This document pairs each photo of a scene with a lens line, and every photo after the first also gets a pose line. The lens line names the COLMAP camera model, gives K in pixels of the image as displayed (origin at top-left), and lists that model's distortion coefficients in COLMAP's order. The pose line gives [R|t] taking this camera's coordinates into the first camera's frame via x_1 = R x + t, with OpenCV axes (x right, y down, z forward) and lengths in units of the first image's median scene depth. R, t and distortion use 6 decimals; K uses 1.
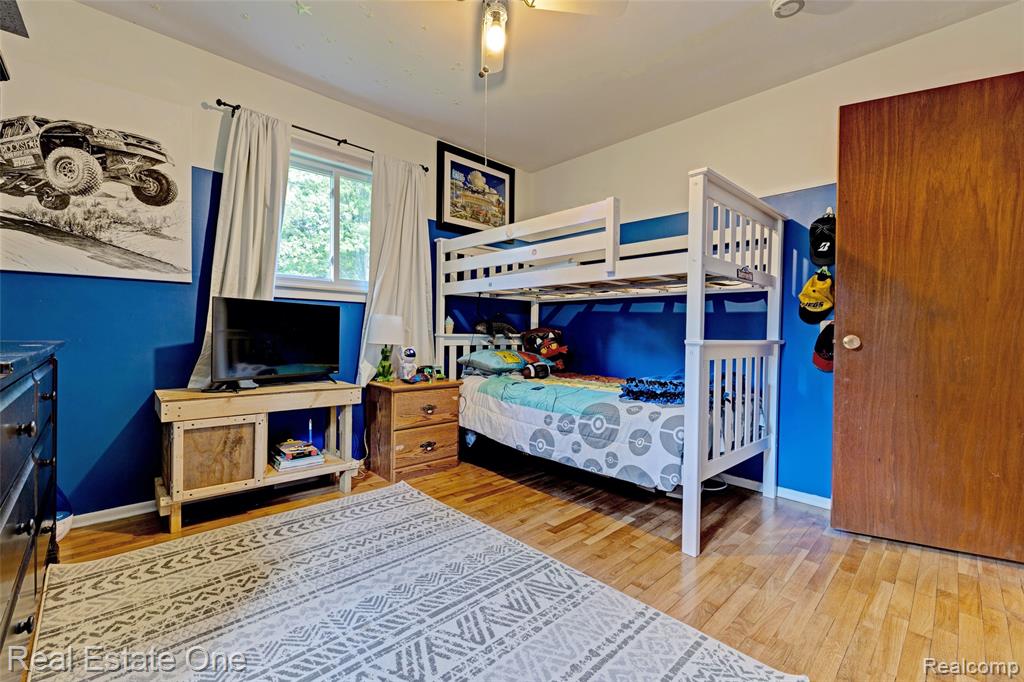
lens RADIAL K [[435.4, 0, 513.9], [0, 435.4, 338.8], [0, 0, 1]] dist [-0.003890, -0.000074]
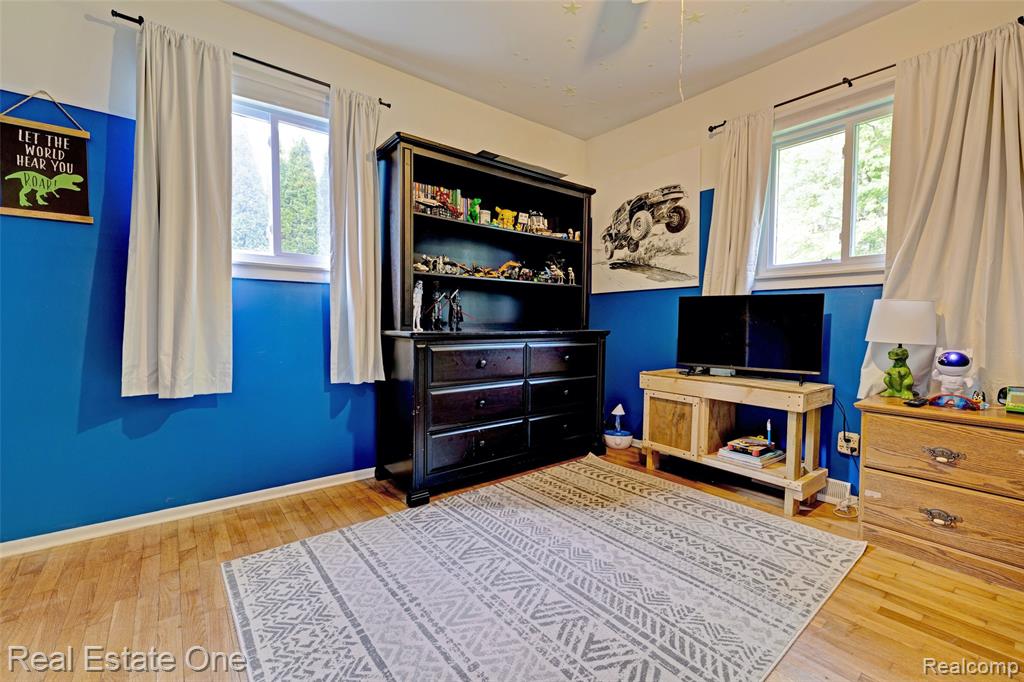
lens RADIAL K [[435.4, 0, 513.9], [0, 435.4, 338.8], [0, 0, 1]] dist [-0.003890, -0.000074]
pose [[-0.097775, 0.021295, -0.994981, 0.631655], [-0.020333, 0.999520, 0.023391, 0.004318], [0.995001, 0.022518, -0.097295, 0.686721]]
